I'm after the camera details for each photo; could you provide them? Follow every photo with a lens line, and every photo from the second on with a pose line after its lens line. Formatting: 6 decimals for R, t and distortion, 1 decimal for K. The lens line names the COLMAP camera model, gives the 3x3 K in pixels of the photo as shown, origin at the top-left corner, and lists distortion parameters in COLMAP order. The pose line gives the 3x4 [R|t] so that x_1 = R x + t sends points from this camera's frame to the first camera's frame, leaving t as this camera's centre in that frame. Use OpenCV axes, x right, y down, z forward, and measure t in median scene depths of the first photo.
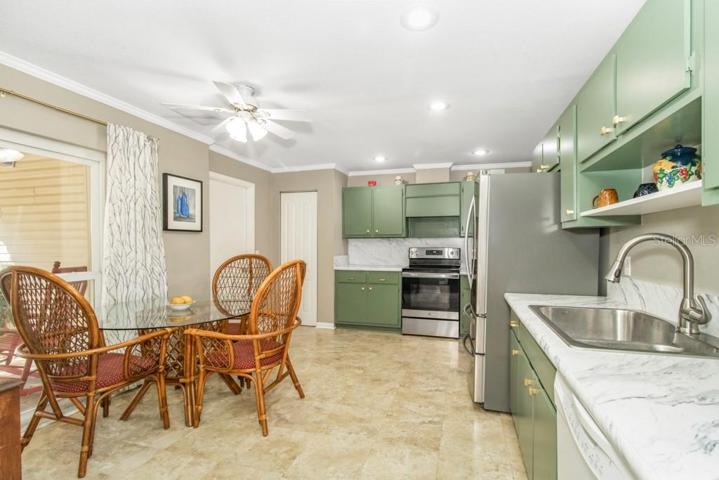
lens RADIAL K [[341.6, 0, 359.5], [0, 341.6, 240.0], [0, 0, 1]] dist [0.000619, 0.000053]
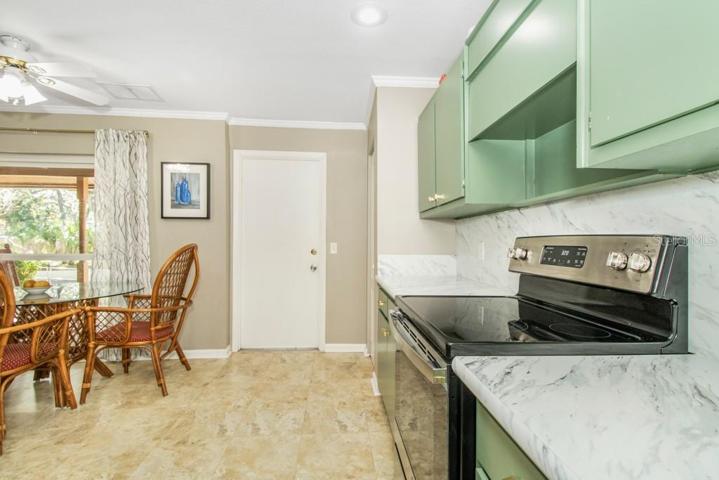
lens RADIAL K [[341.6, 0, 359.5], [0, 341.6, 240.0], [0, 0, 1]] dist [0.000619, 0.000053]
pose [[0.357423, -0.003308, -0.933937, 0.535110], [-0.006696, 0.999959, -0.006105, 0.035194], [0.933918, 0.008435, 0.357387, 1.068286]]
